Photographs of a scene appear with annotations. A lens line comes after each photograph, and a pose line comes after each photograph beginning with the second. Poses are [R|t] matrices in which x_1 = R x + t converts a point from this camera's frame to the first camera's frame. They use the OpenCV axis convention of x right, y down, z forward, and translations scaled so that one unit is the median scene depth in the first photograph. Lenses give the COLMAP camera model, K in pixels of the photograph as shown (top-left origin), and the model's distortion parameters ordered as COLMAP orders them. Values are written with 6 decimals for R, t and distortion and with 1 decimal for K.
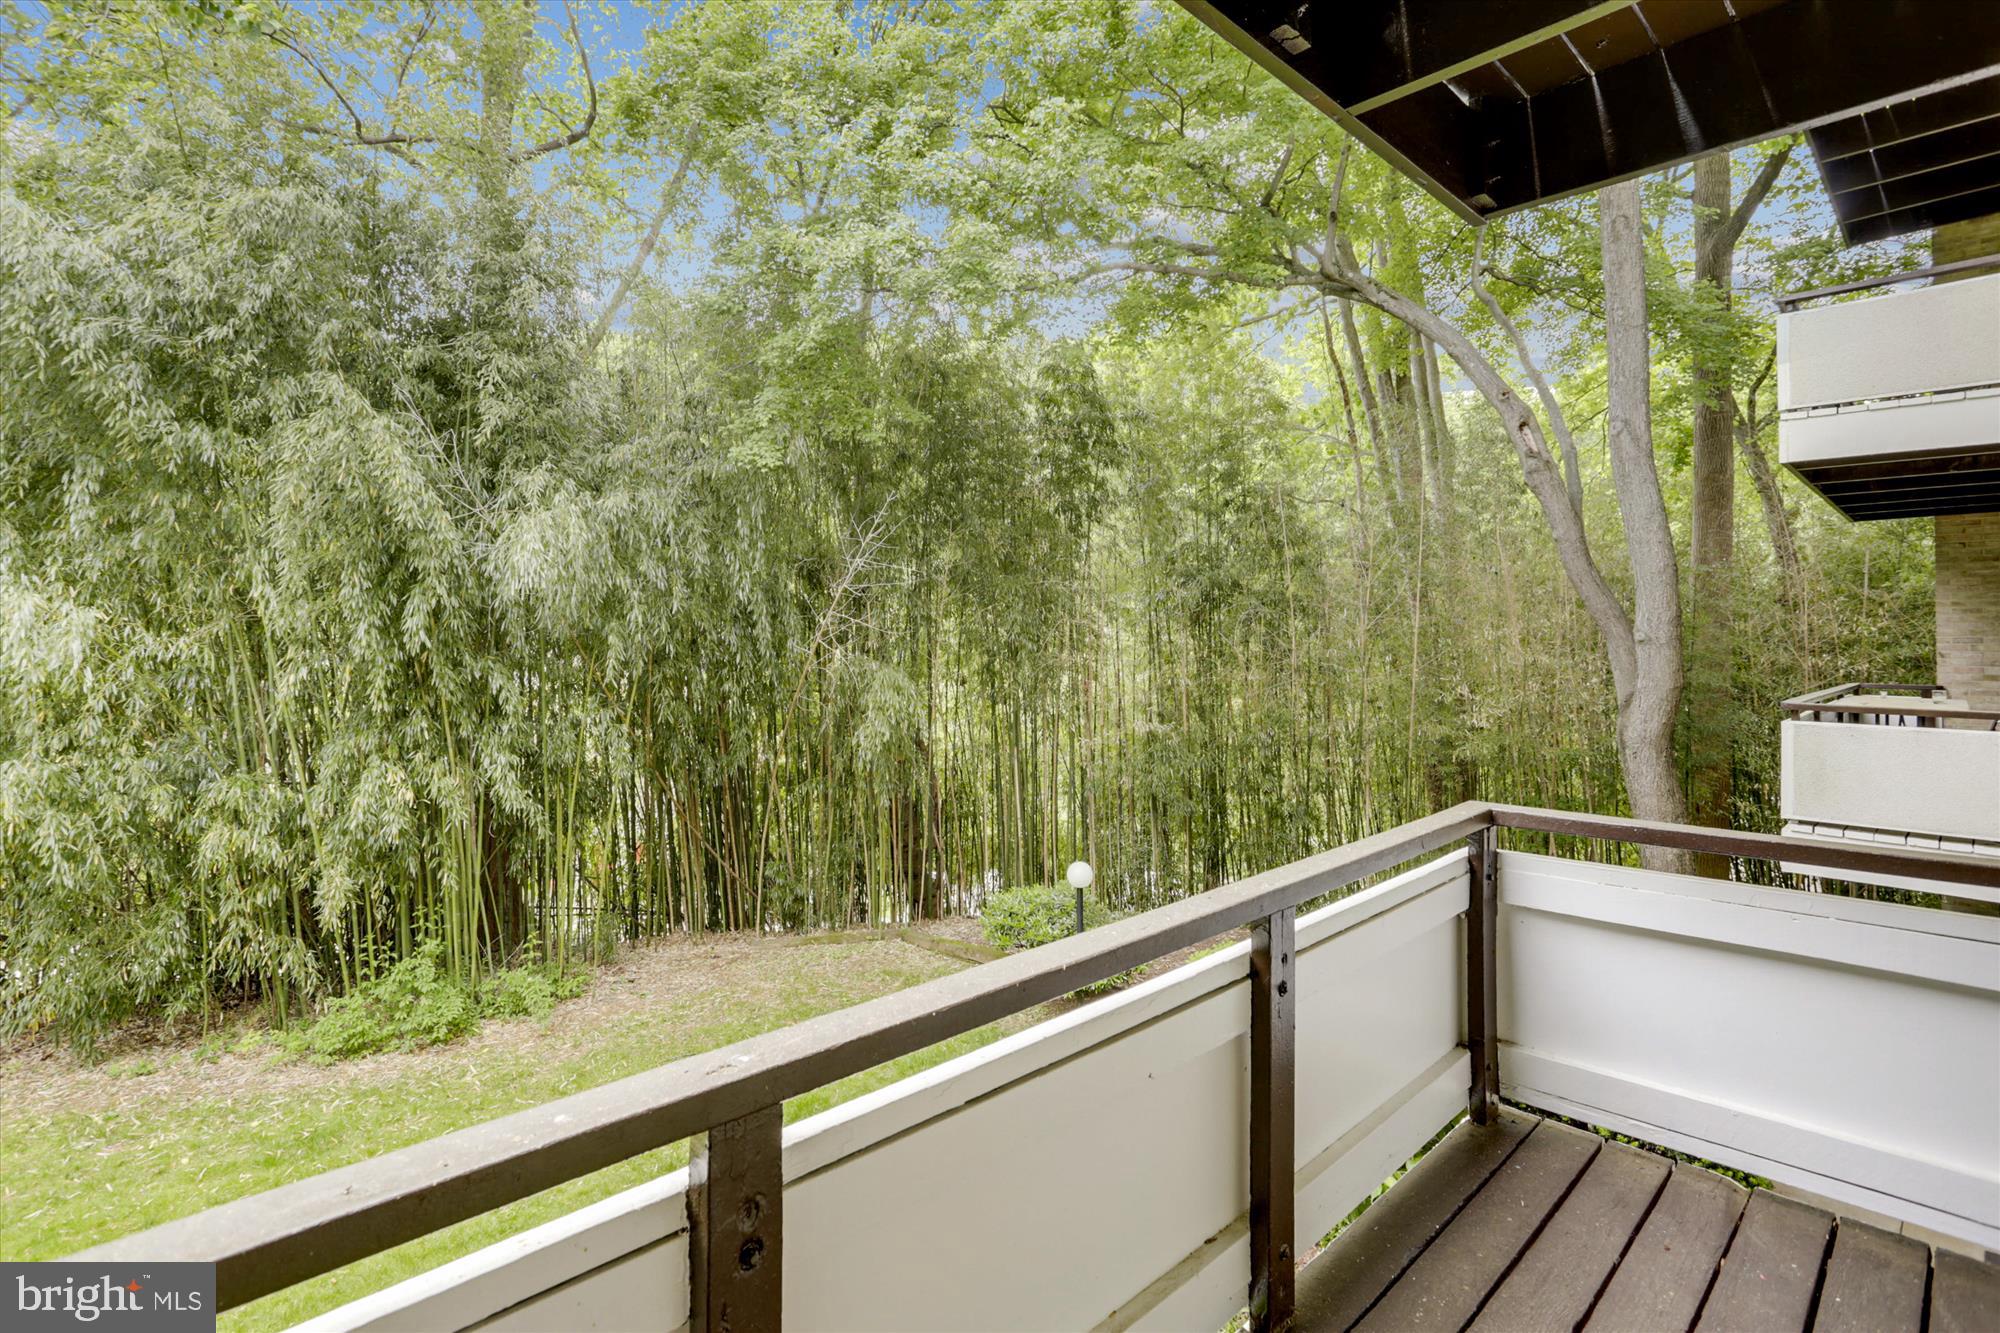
lens RADIAL K [[977.0, 0, 997.2], [0, 977.0, 627.5], [0, 0, 1]] dist [0.000811, 0.000267]
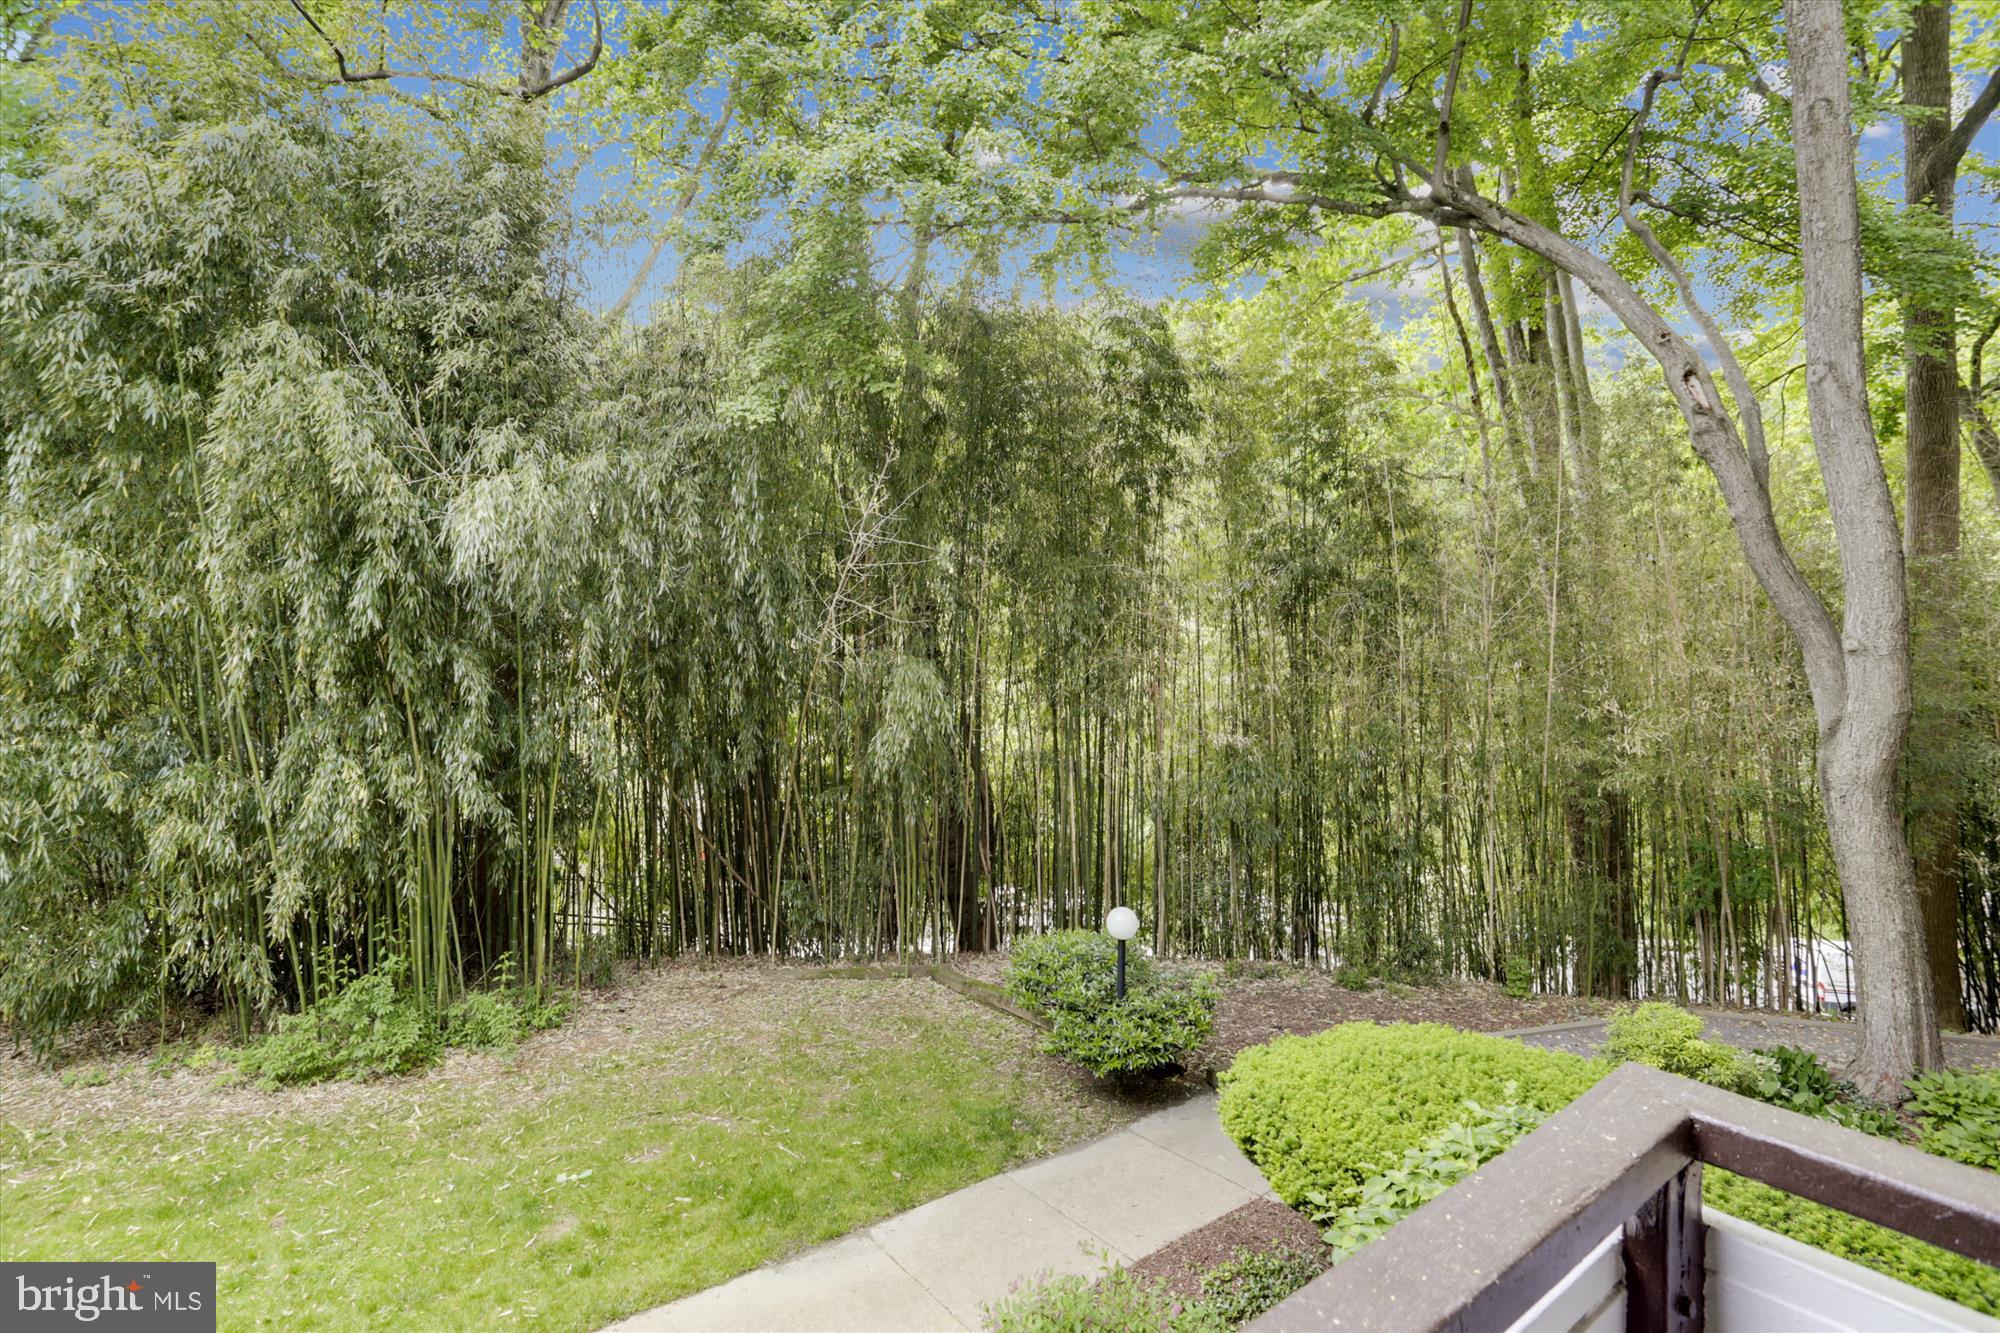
lens RADIAL K [[1040.5, 0, 990.5], [0, 1040.5, 581.5], [0, 0, 1]] dist [-0.046394, 0.017812]
pose [[0.995036, 0.015138, -0.098358, 0.052723], [-0.018582, 0.999242, -0.034195, -0.000582], [0.097766, 0.035853, 0.994563, 0.115223]]
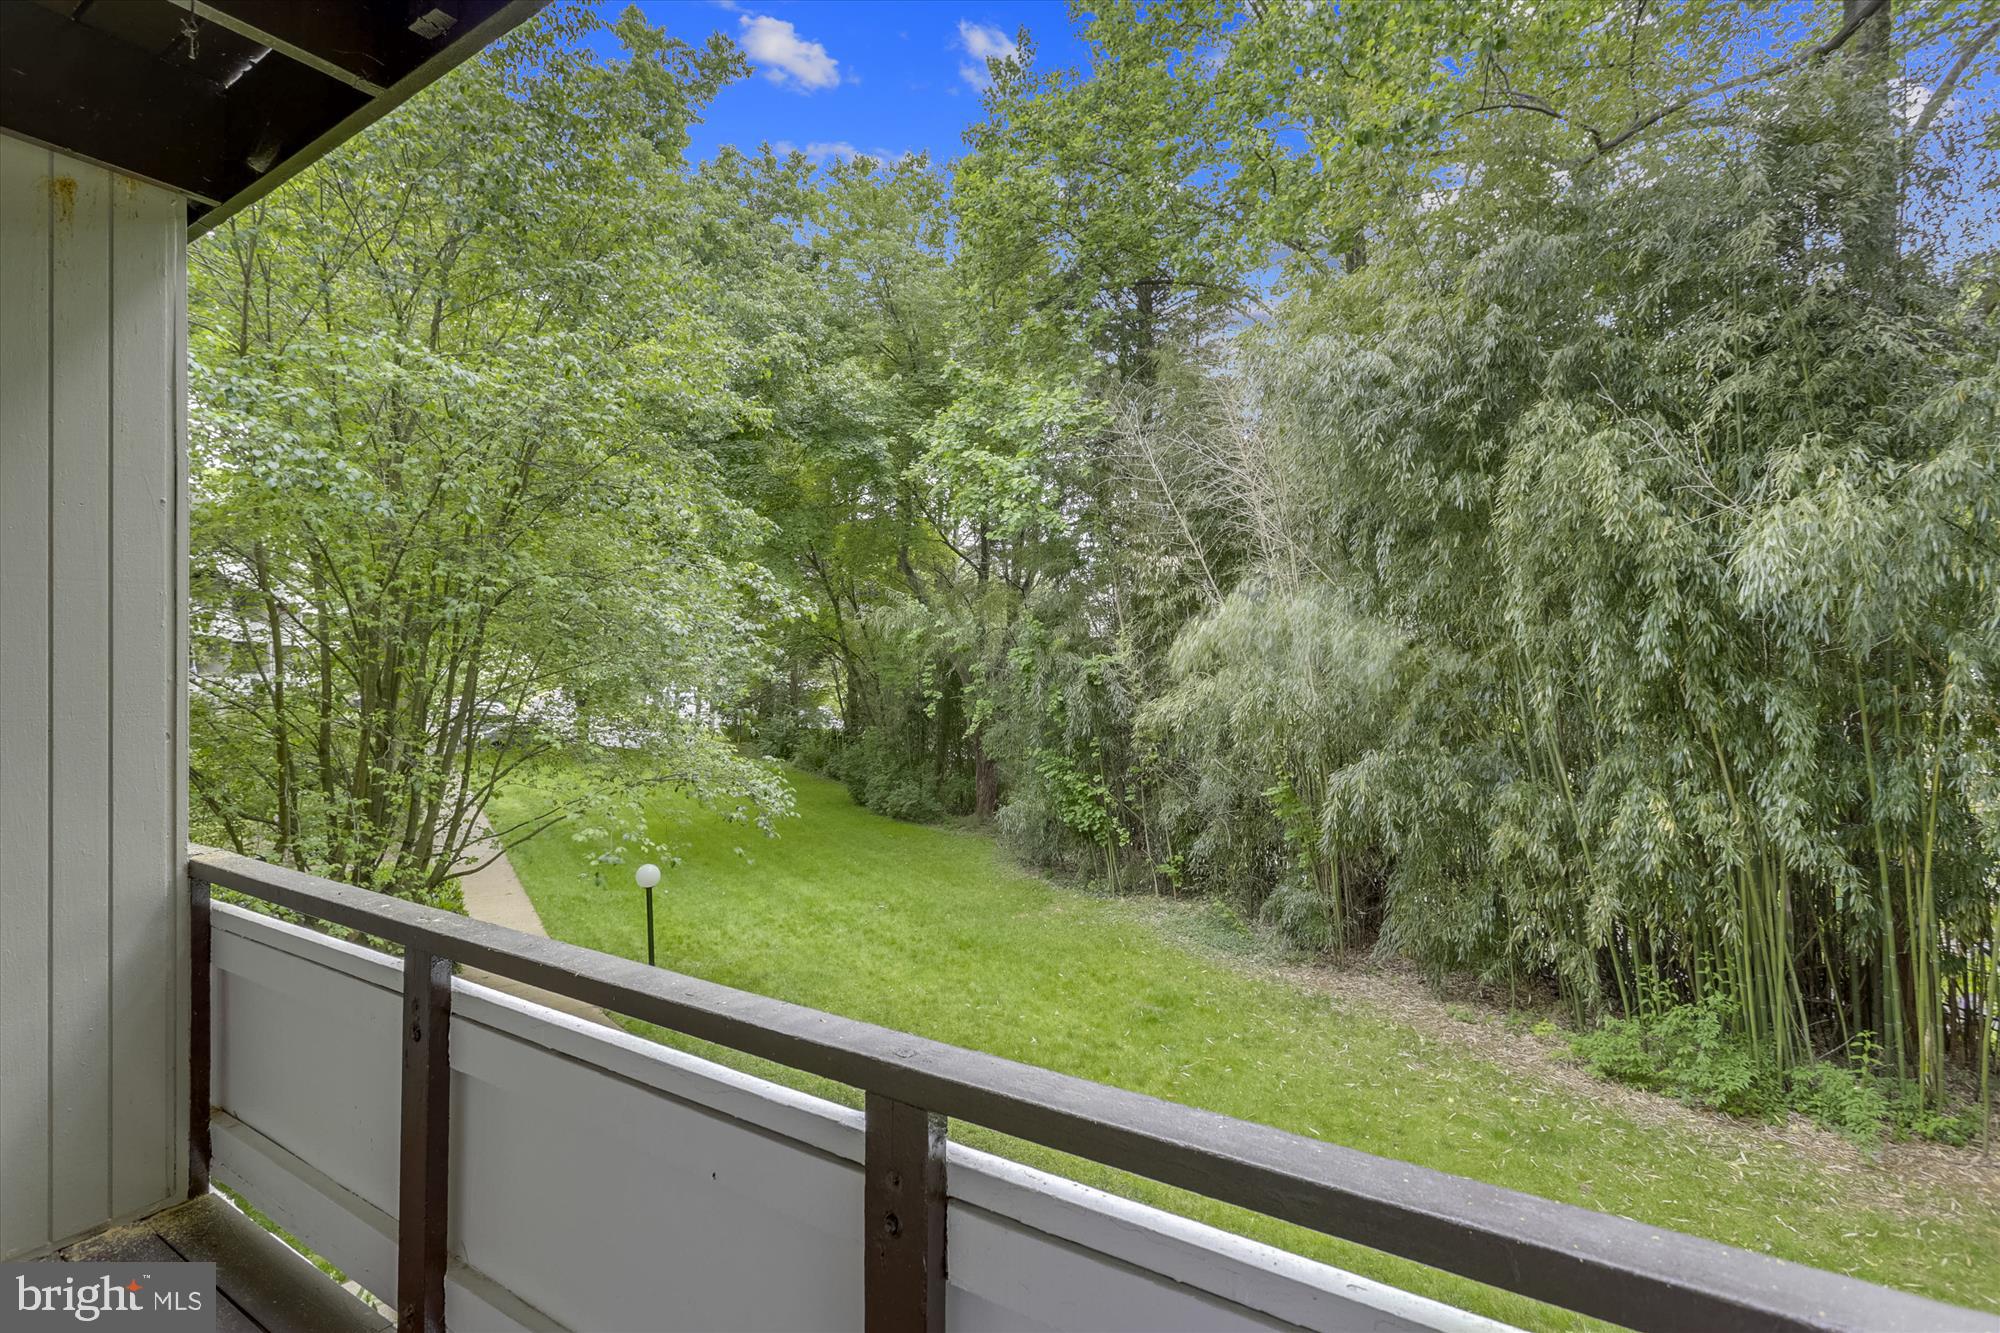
lens RADIAL K [[944.3, 0, 935.9], [0, 944.3, 654.1], [0, 0, 1]] dist [0.002173, 0.000805]
pose [[0.205295, -0.007305, -0.978673, 0.127241], [0.018242, 0.999827, -0.003636, -0.000920], [0.978530, -0.017107, 0.205393, 0.130127]]
